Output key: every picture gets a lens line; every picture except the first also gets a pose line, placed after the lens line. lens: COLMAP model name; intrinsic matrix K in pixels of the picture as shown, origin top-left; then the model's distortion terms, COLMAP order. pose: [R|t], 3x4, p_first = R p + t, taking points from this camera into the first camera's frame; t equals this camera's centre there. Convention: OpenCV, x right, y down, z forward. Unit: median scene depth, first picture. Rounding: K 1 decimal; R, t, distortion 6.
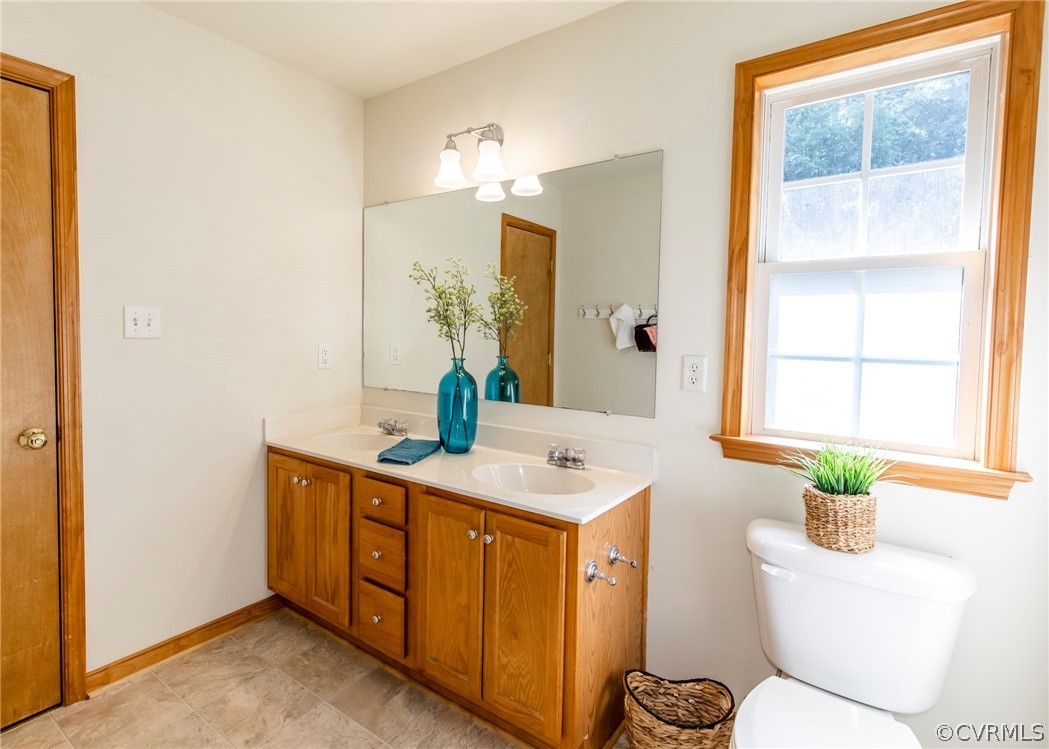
lens RADIAL K [[505.1, 0, 524.5], [0, 505.1, 374.5], [0, 0, 1]] dist [0.005667, 0.000389]
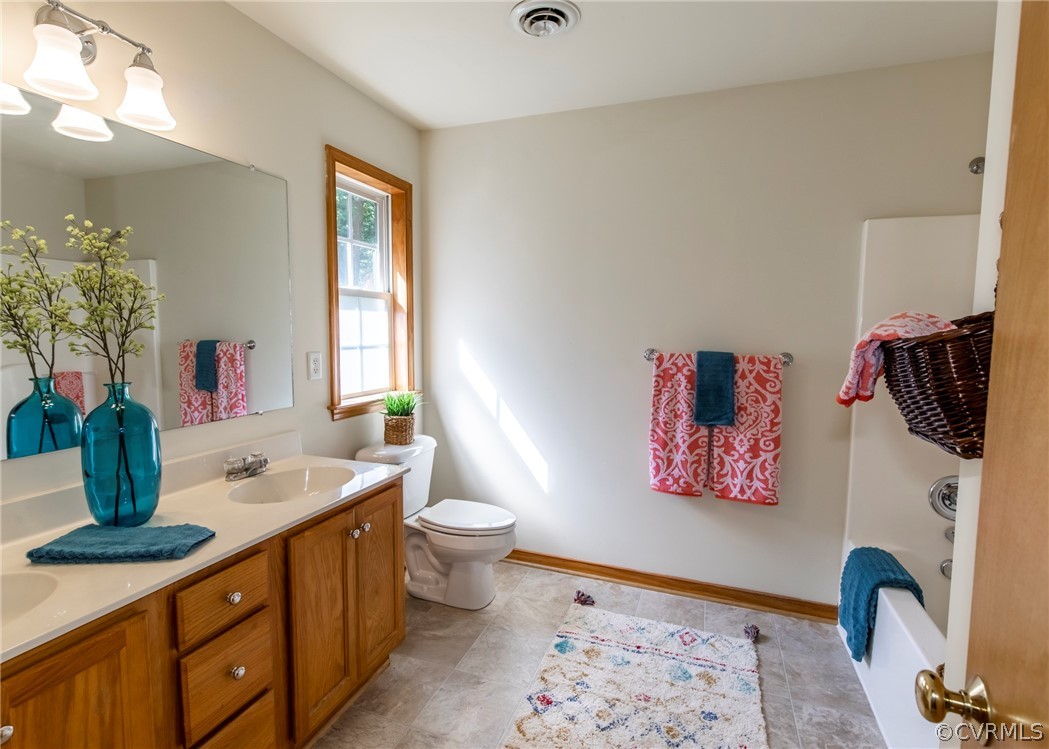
lens RADIAL K [[505.1, 0, 524.5], [0, 505.1, 374.5], [0, 0, 1]] dist [0.005667, 0.000389]
pose [[-0.259052, -0.127000, 0.957477, -1.087780], [0.021632, 0.990306, 0.137207, -0.150628], [-0.965621, 0.056256, -0.253793, 0.813812]]
